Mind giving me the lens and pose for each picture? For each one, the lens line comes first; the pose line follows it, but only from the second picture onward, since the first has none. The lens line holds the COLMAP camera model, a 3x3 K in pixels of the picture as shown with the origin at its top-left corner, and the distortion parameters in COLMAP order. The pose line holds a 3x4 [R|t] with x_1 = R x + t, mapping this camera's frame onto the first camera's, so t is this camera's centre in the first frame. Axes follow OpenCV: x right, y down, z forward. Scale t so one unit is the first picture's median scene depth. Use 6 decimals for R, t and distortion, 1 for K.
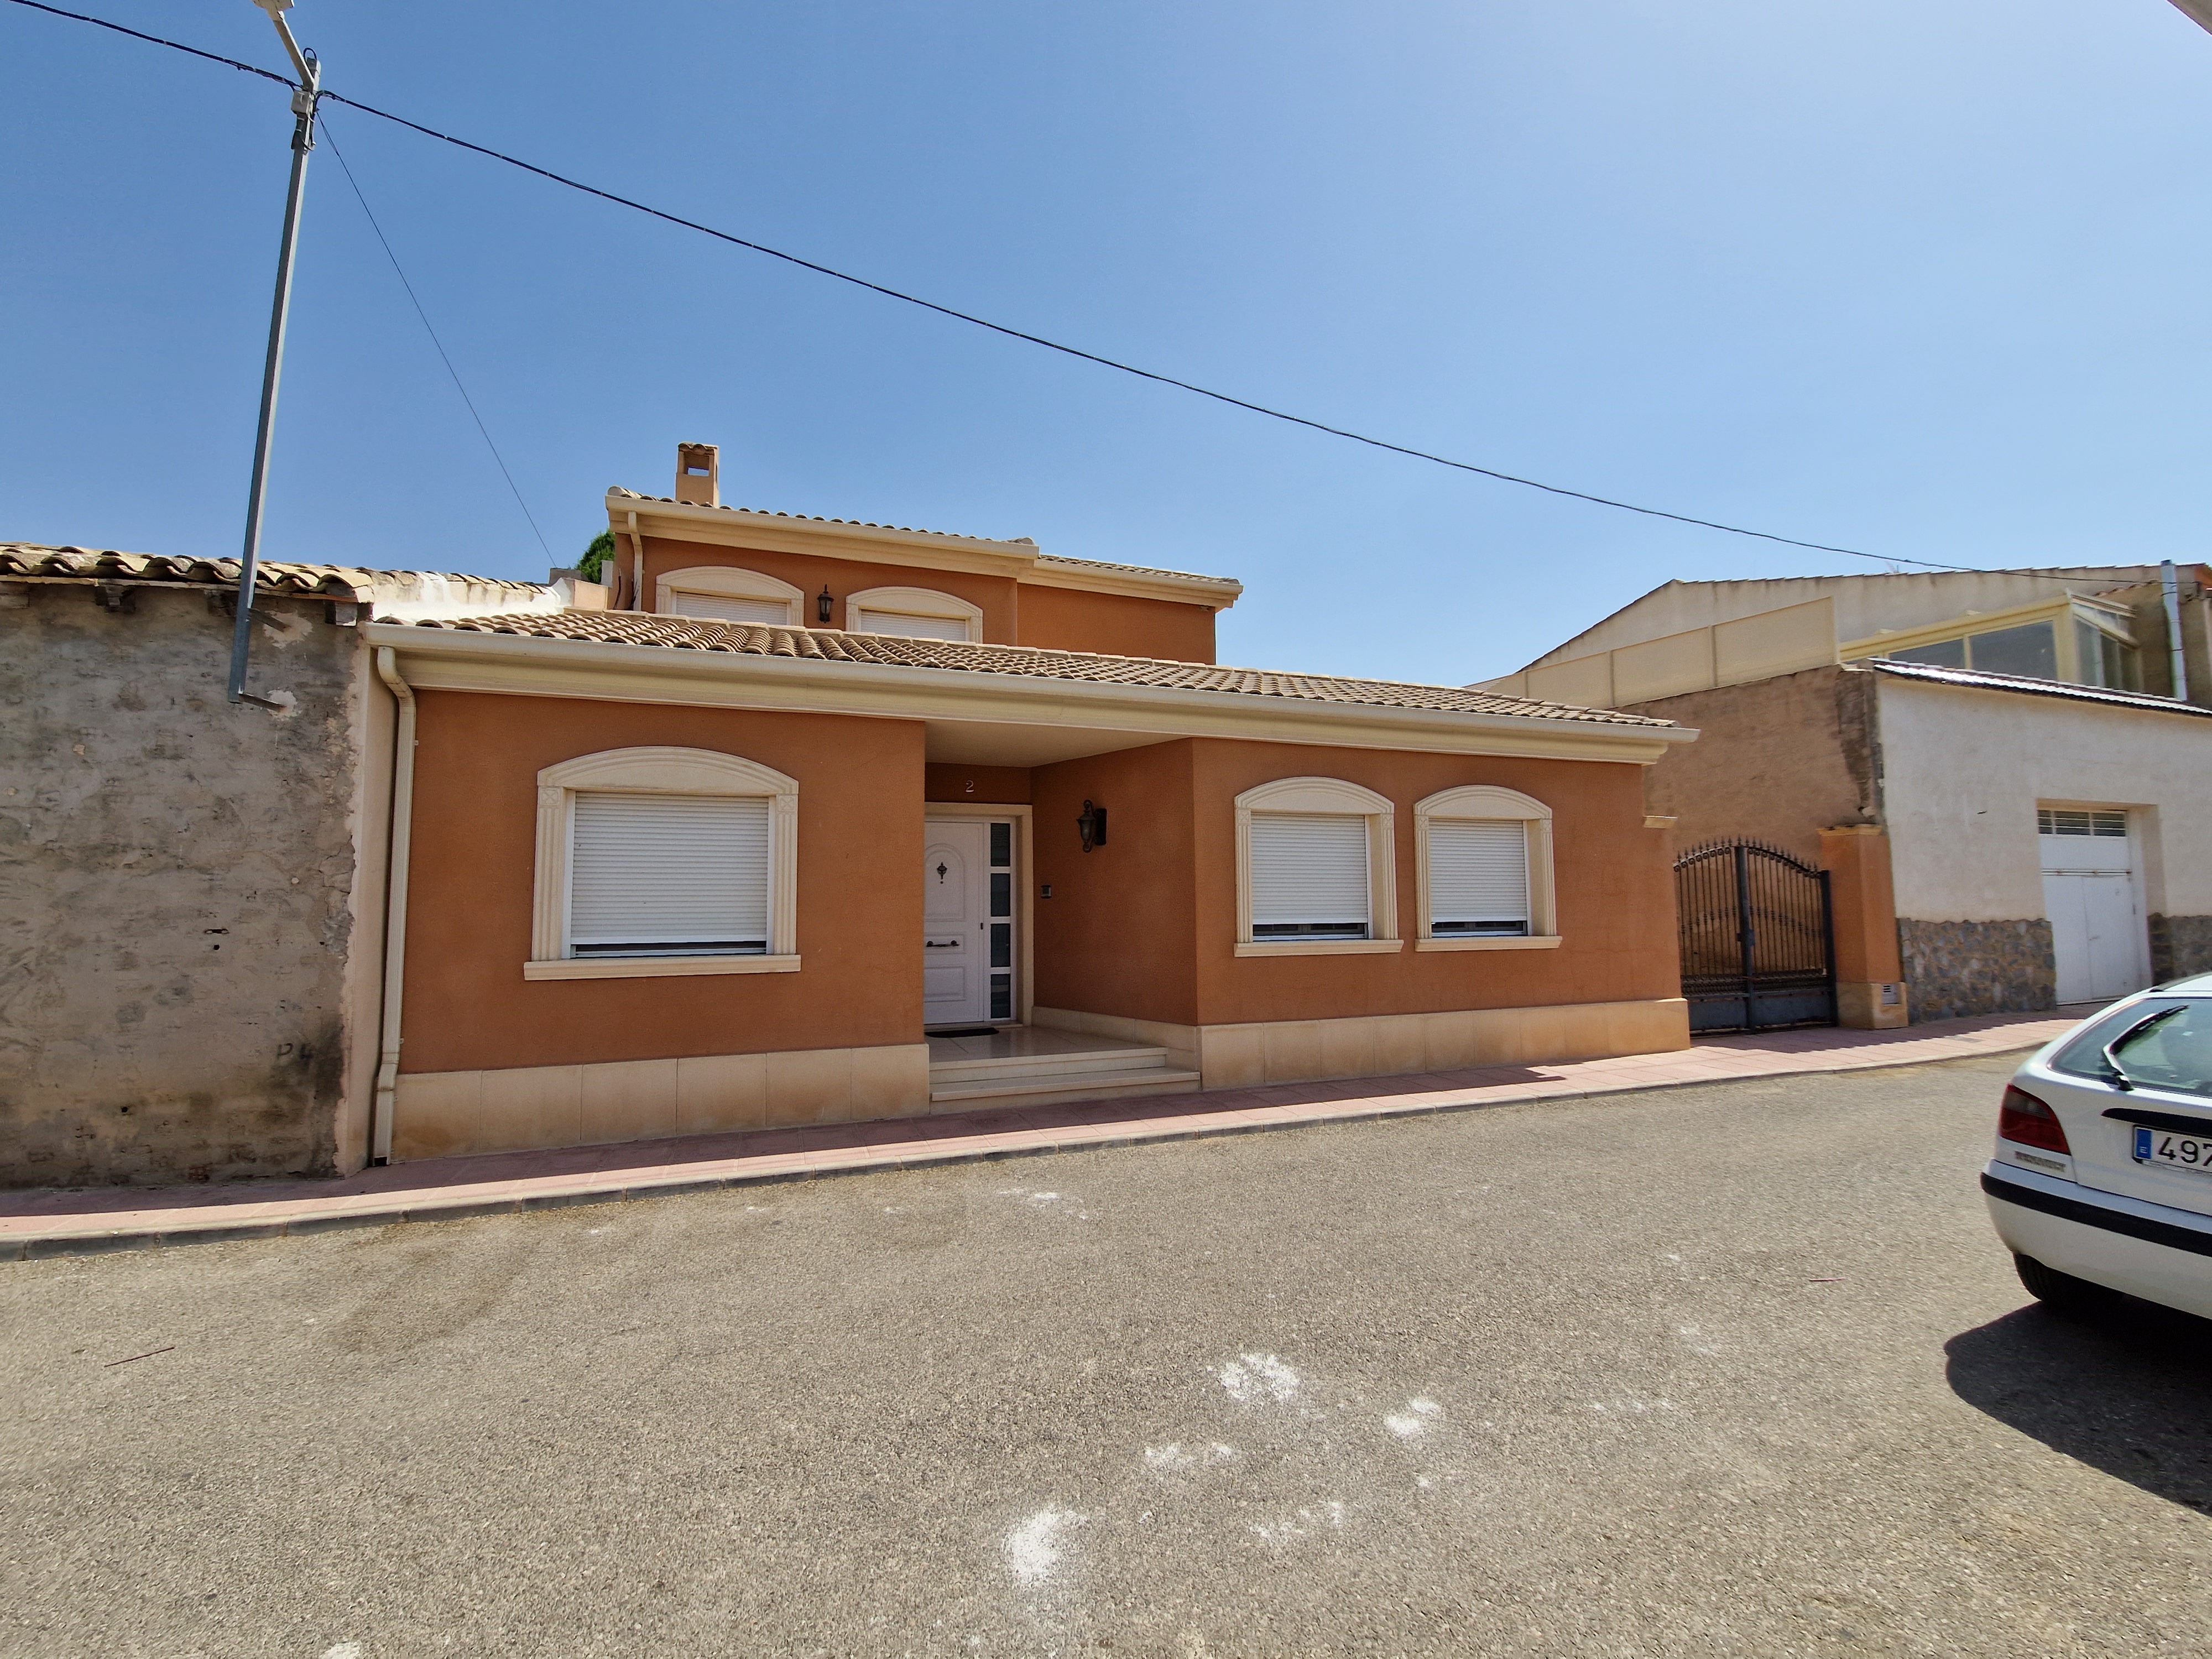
lens RADIAL K [[833.9, 0, 1090.4], [0, 833.9, 834.3], [0, 0, 1]] dist [0.017023, -0.010381]
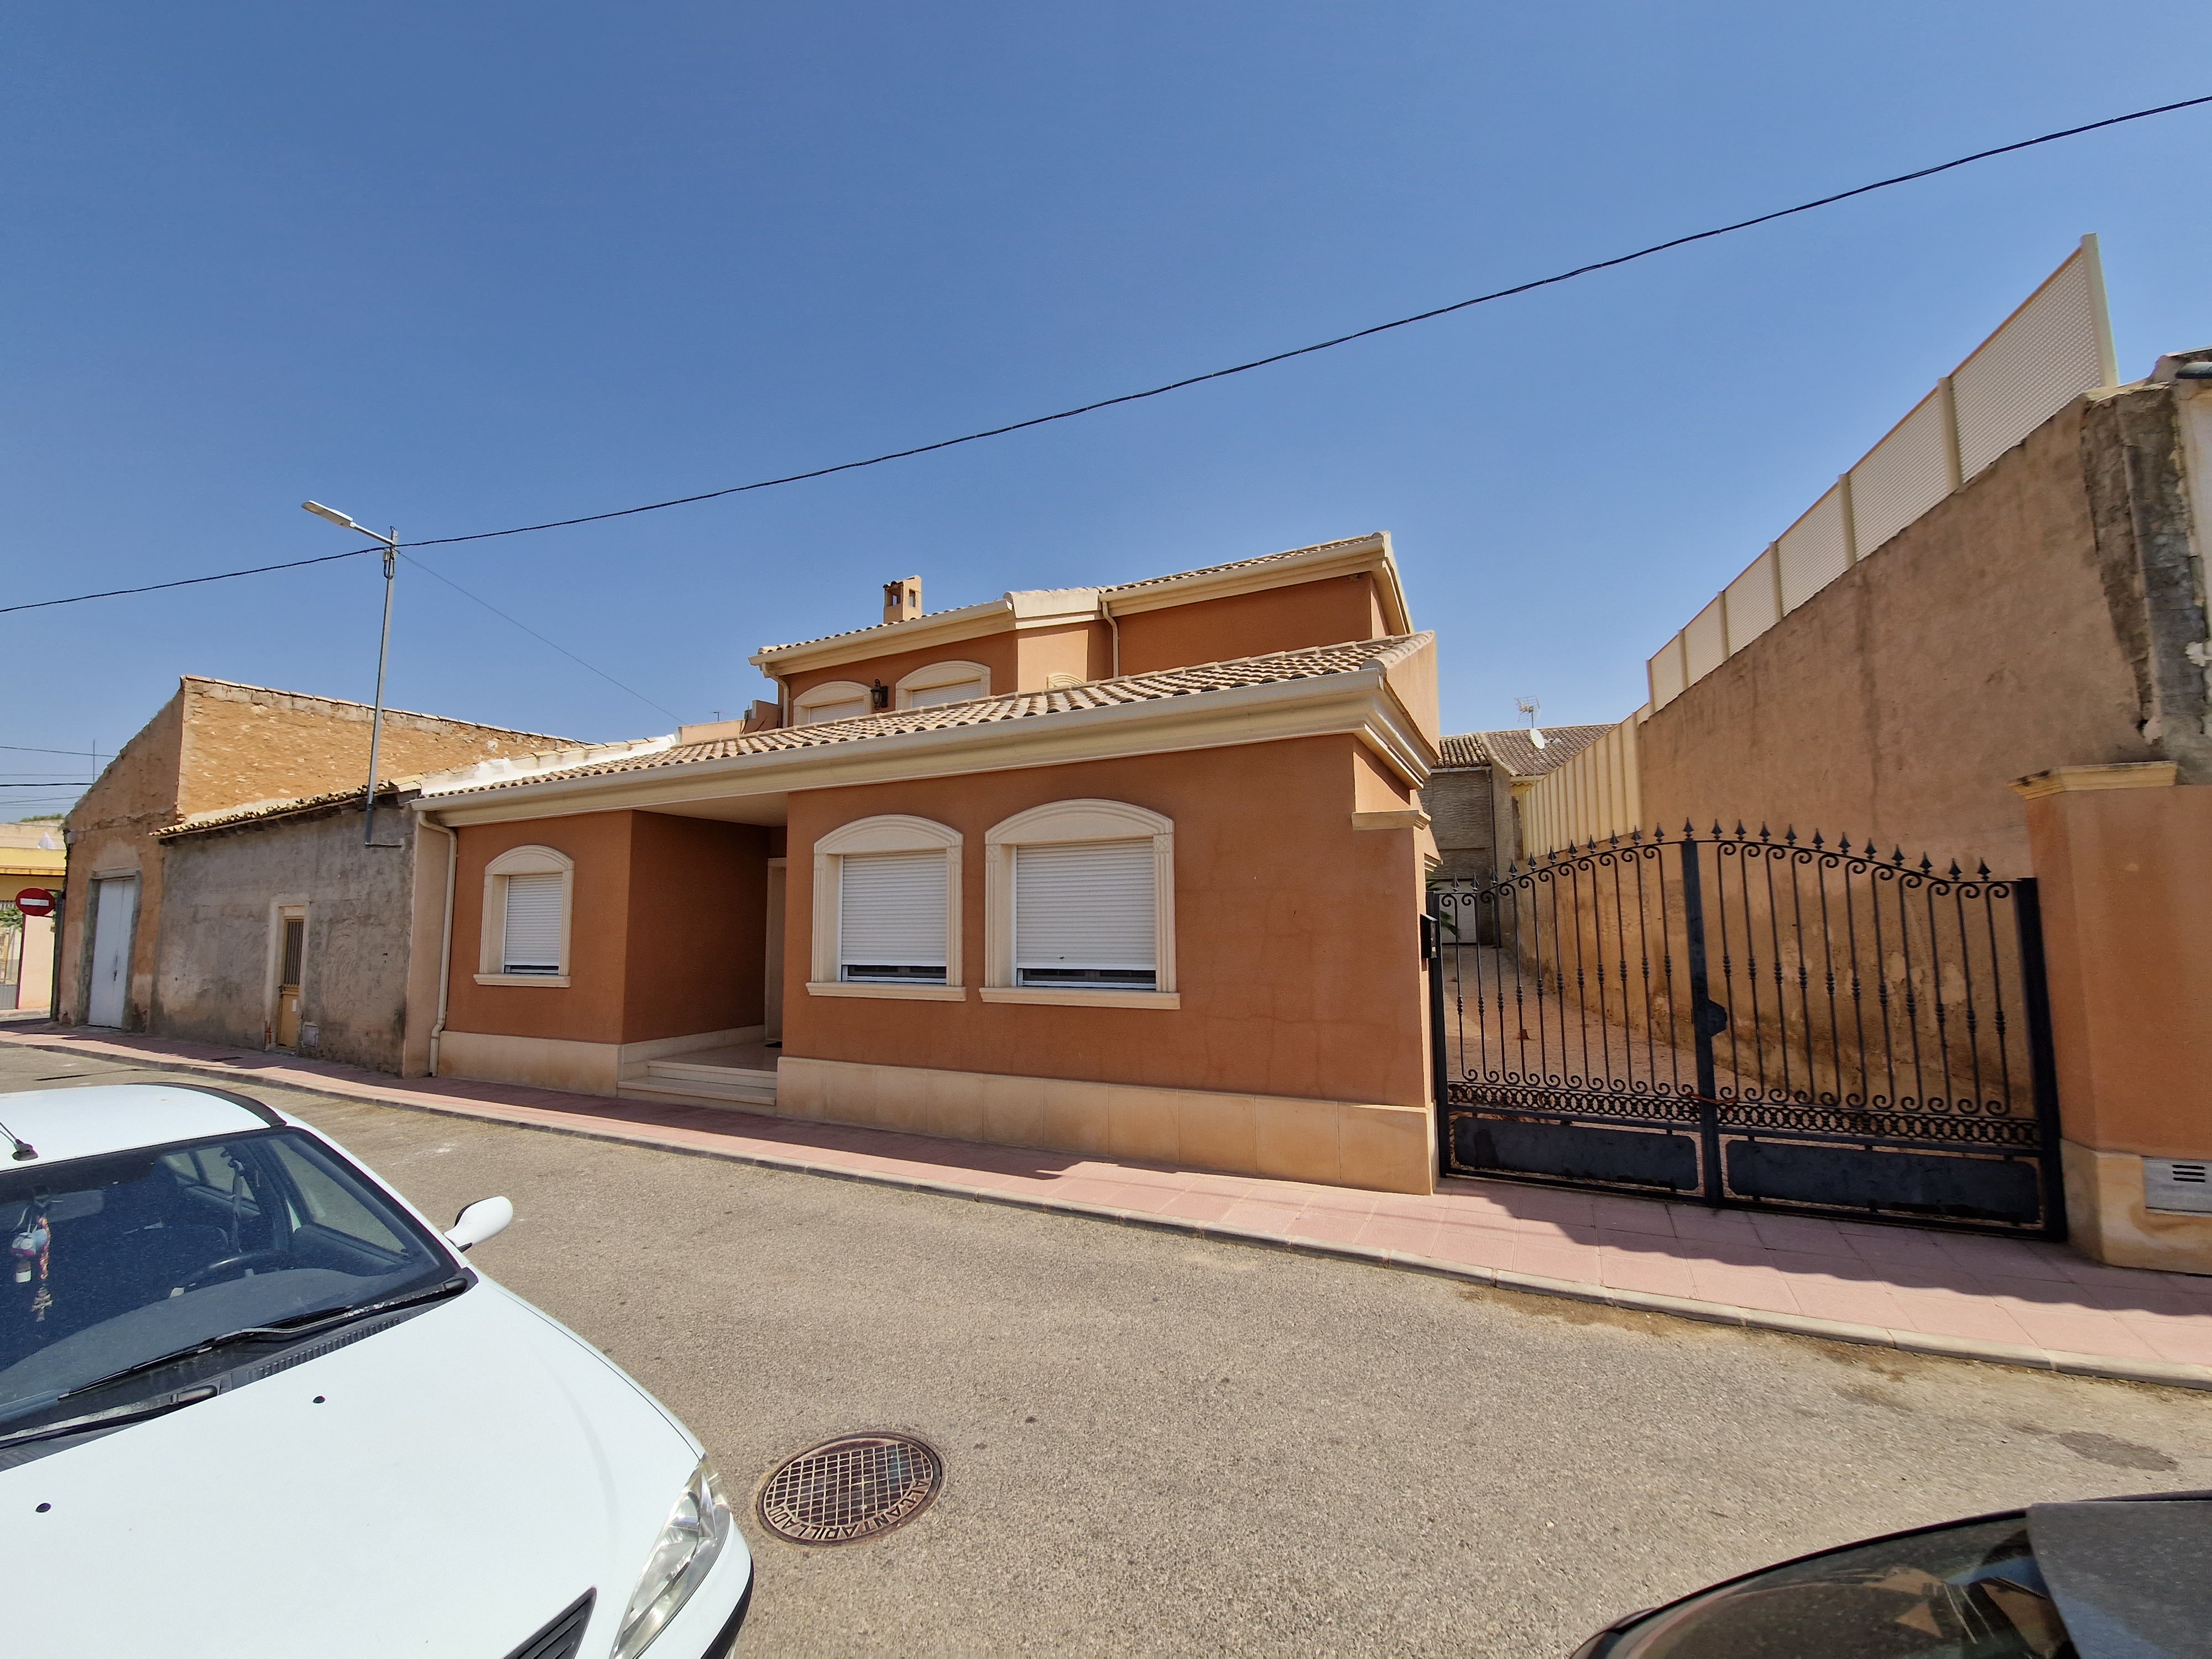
lens RADIAL K [[897.4, 0, 1092.9], [0, 897.4, 839.7], [0, 0, 1]] dist [0.012773, -0.009111]
pose [[0.693740, -0.073800, -0.716434, 1.069846], [0.057332, 0.997238, -0.047210, 0.021378], [0.717940, -0.008323, 0.696055, 0.401382]]
